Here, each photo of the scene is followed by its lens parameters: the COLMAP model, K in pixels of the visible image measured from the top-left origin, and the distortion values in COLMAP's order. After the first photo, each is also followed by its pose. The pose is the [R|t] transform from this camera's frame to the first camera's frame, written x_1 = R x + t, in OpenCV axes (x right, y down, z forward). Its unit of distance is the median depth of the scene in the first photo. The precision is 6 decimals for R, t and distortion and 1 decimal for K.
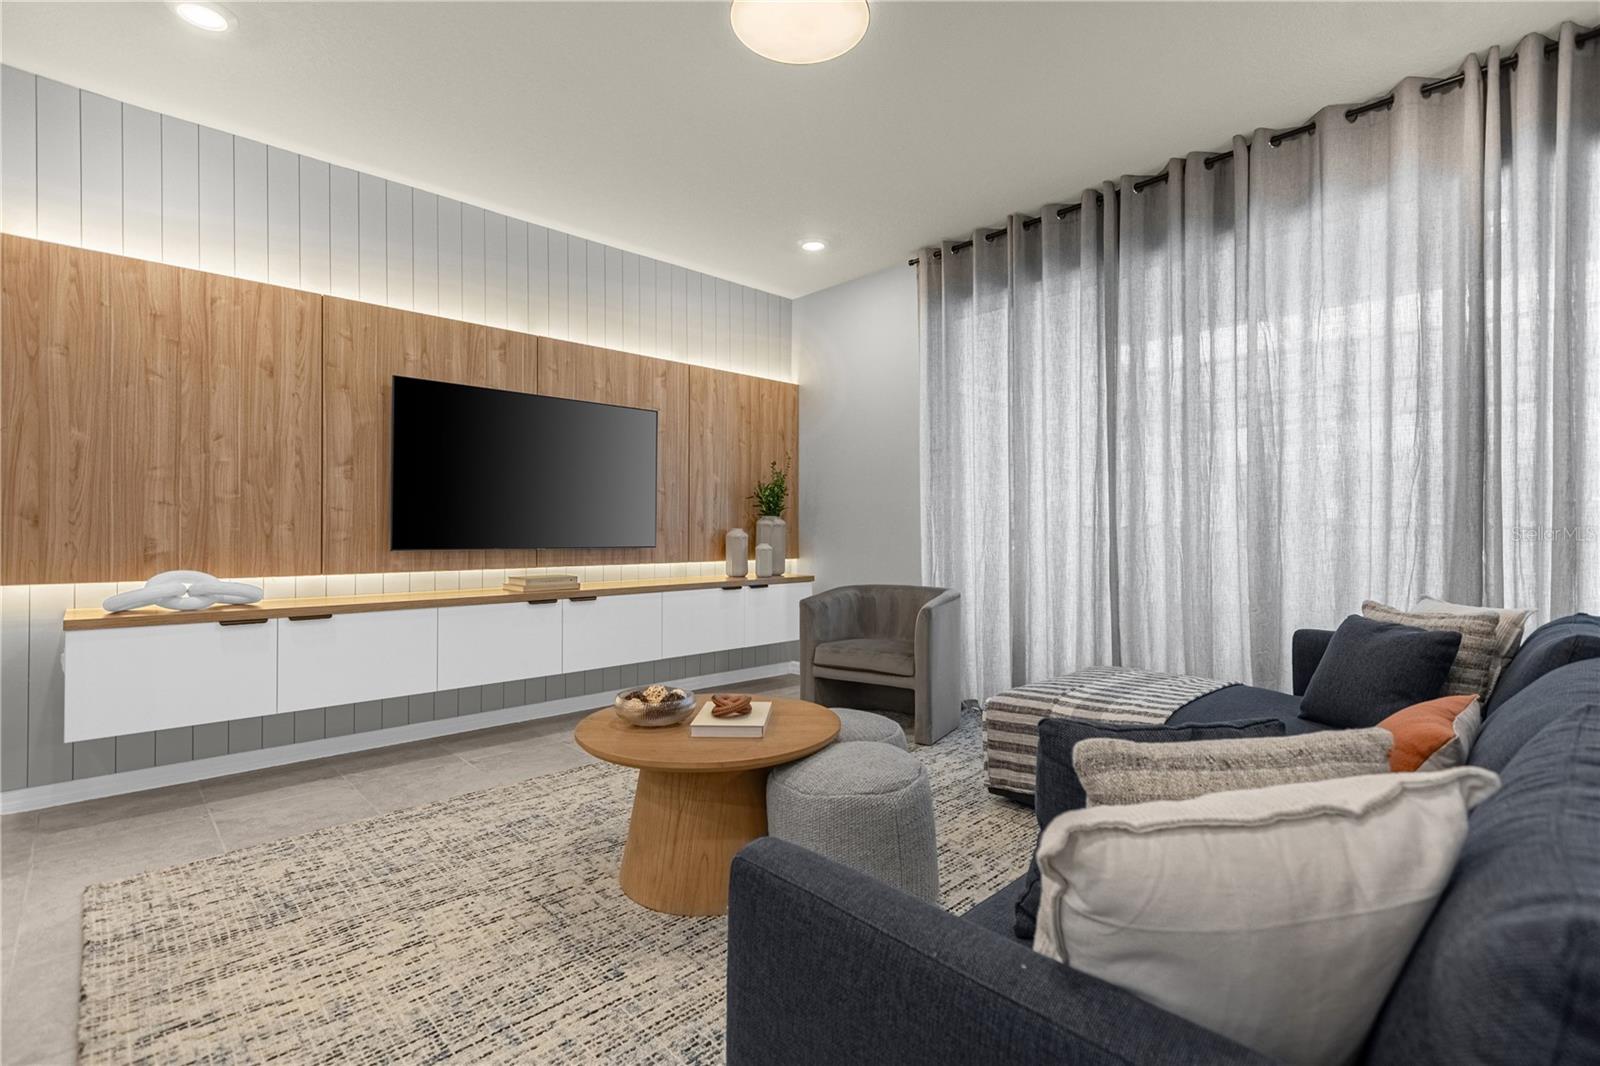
lens RADIAL K [[734.7, 0, 800.0], [0, 734.7, 533.0], [0, 0, 1]] dist [0.002755, 0.000514]
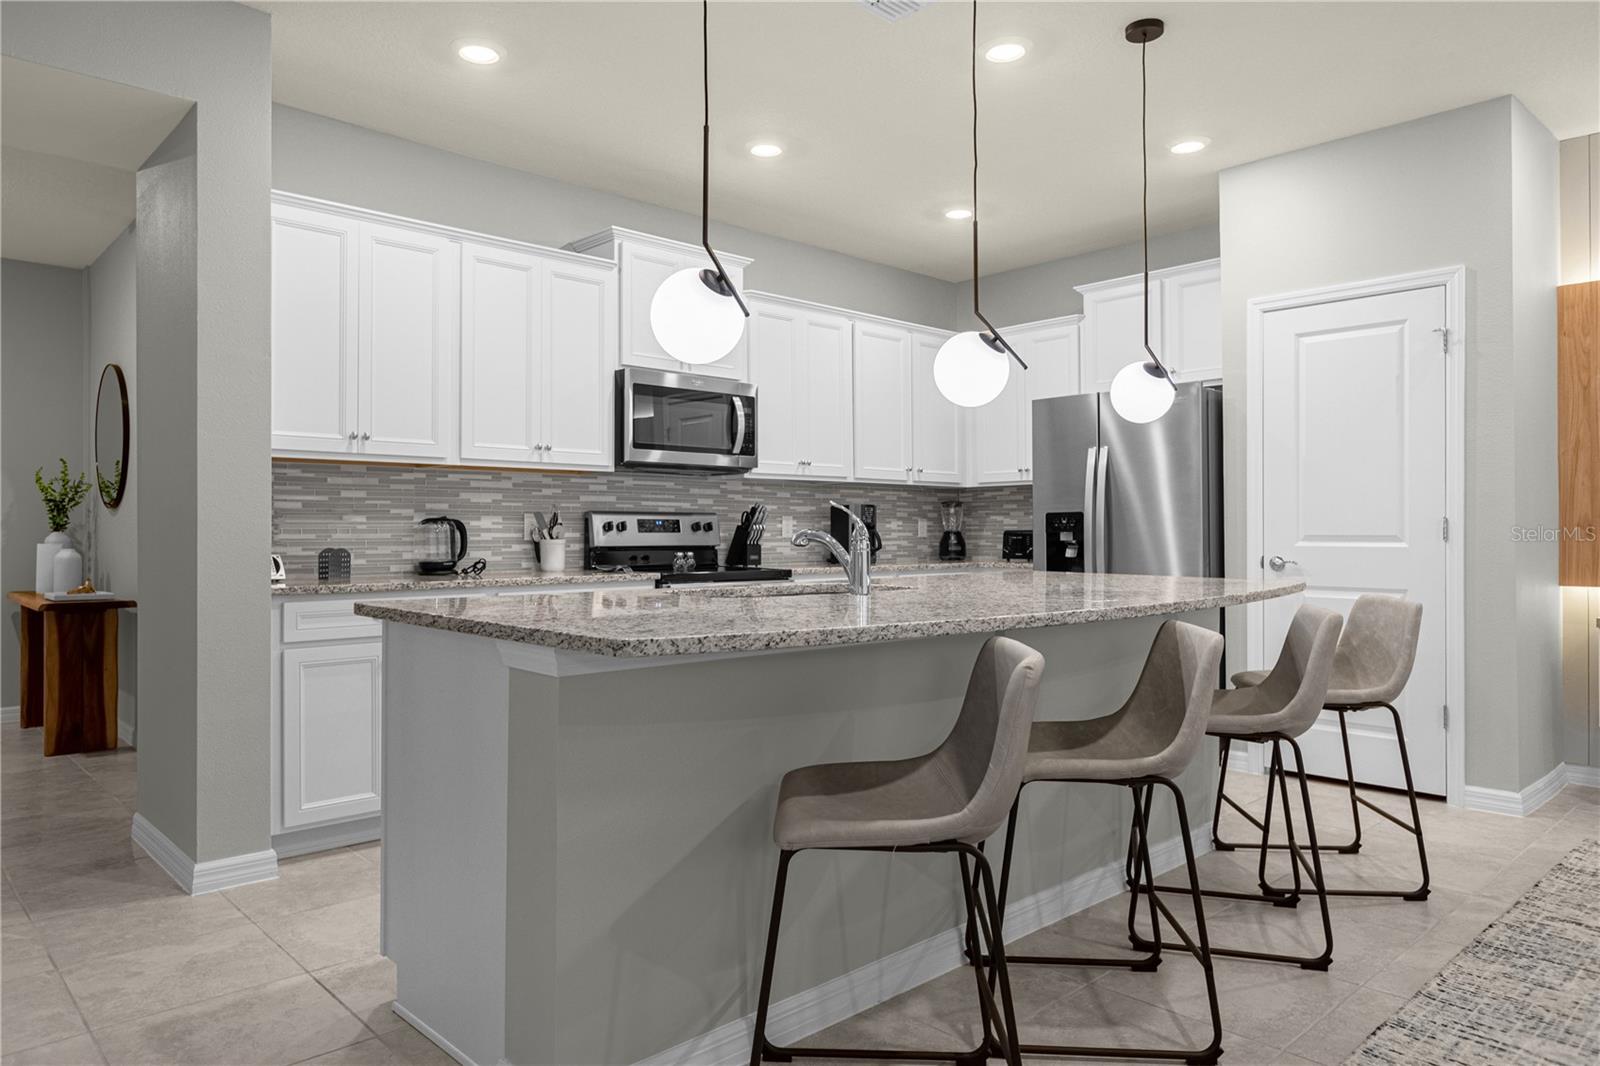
lens RADIAL K [[1051.2, 0, 800.0], [0, 1051.2, 533.0], [0, 0, 1]] dist [0.003635, -0.000742]
pose [[-0.000378, 0.000412, -1.000000, 0.486820], [0.003269, 0.999995, 0.000411, -0.013811], [0.999995, -0.003269, -0.000379, -0.178085]]
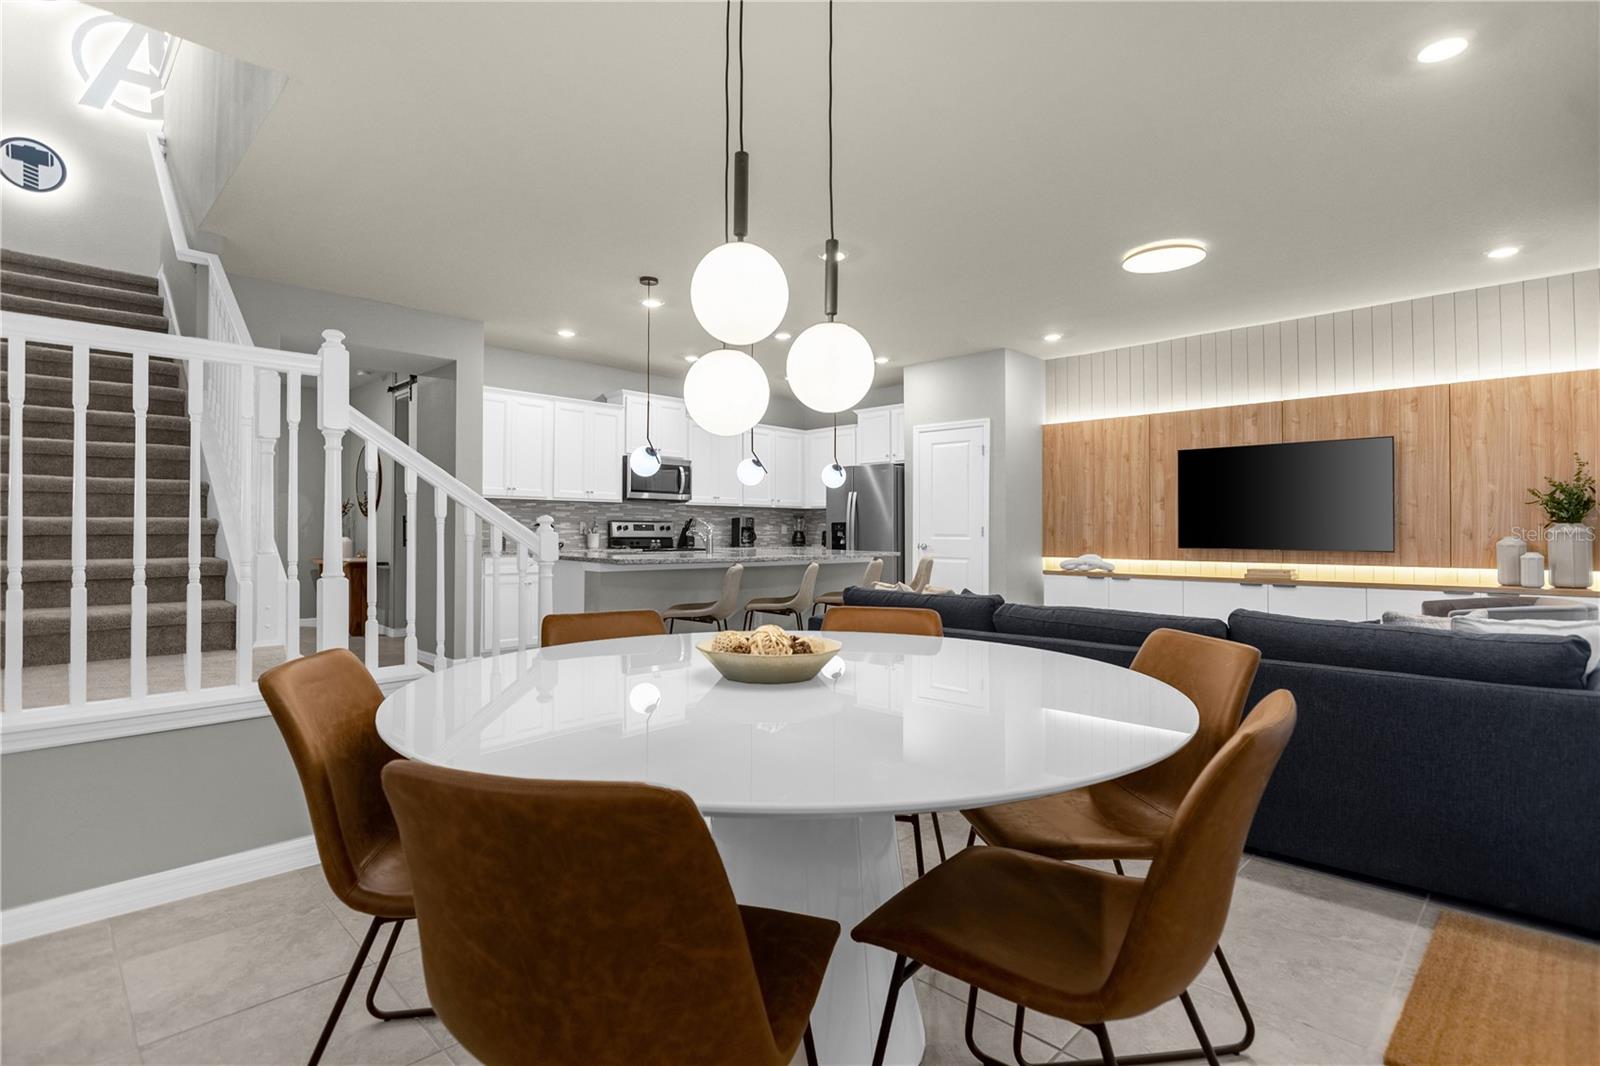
lens RADIAL K [[787.4, 0, 800.0], [0, 787.4, 533.0], [0, 0, 1]] dist [-0.002455, -0.000133]
pose [[0.036183, 0.001374, -0.999344, 1.411017], [-0.004014, 0.999991, 0.001230, -0.012227], [0.999337, 0.003967, 0.036188, 0.012234]]
